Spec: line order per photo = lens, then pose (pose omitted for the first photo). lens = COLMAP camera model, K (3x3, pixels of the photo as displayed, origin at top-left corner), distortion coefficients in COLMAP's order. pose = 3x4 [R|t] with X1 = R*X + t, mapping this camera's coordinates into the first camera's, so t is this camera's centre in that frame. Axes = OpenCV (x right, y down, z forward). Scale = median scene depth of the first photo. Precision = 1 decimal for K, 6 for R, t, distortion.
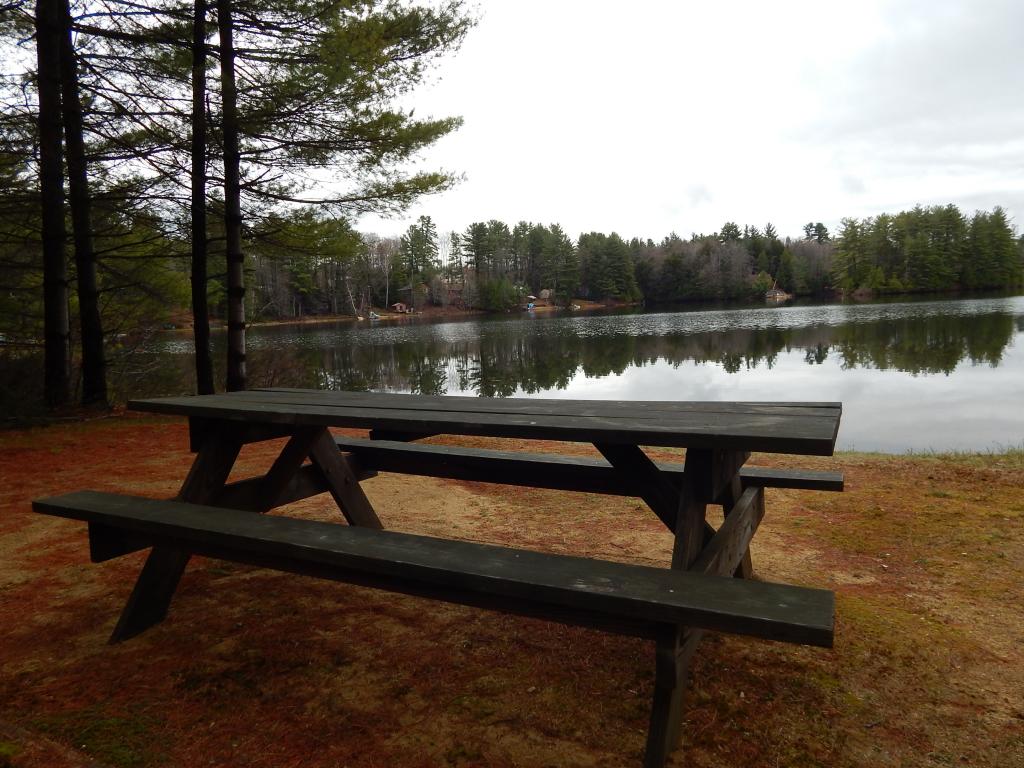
lens RADIAL K [[668.2, 0, 516.1], [0, 668.2, 379.1], [0, 0, 1]] dist [0.008561, -0.011272]
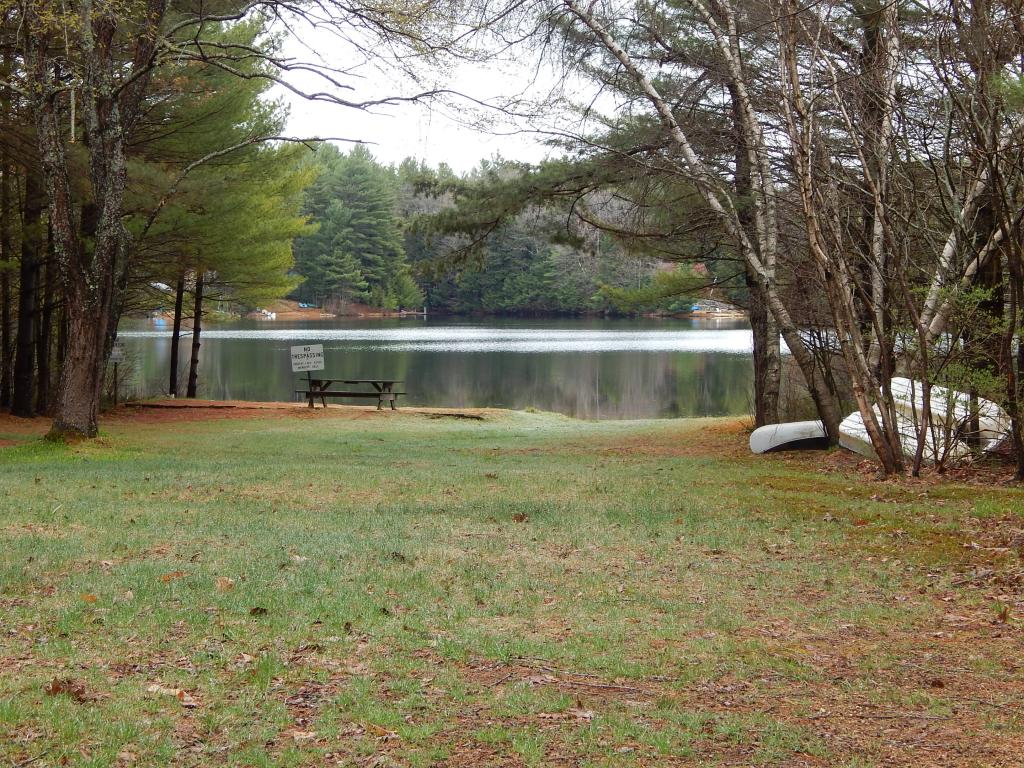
lens RADIAL K [[1819.9, 0, 511.9], [0, 1819.9, 383.9], [0, 0, 1]] dist [-0.012011, 0.000000]
pose [[0.971339, 0.039458, 0.234402, -0.026421], [-0.023218, 0.997160, -0.071643, 0.013356], [-0.236564, 0.064147, 0.969496, -0.142382]]
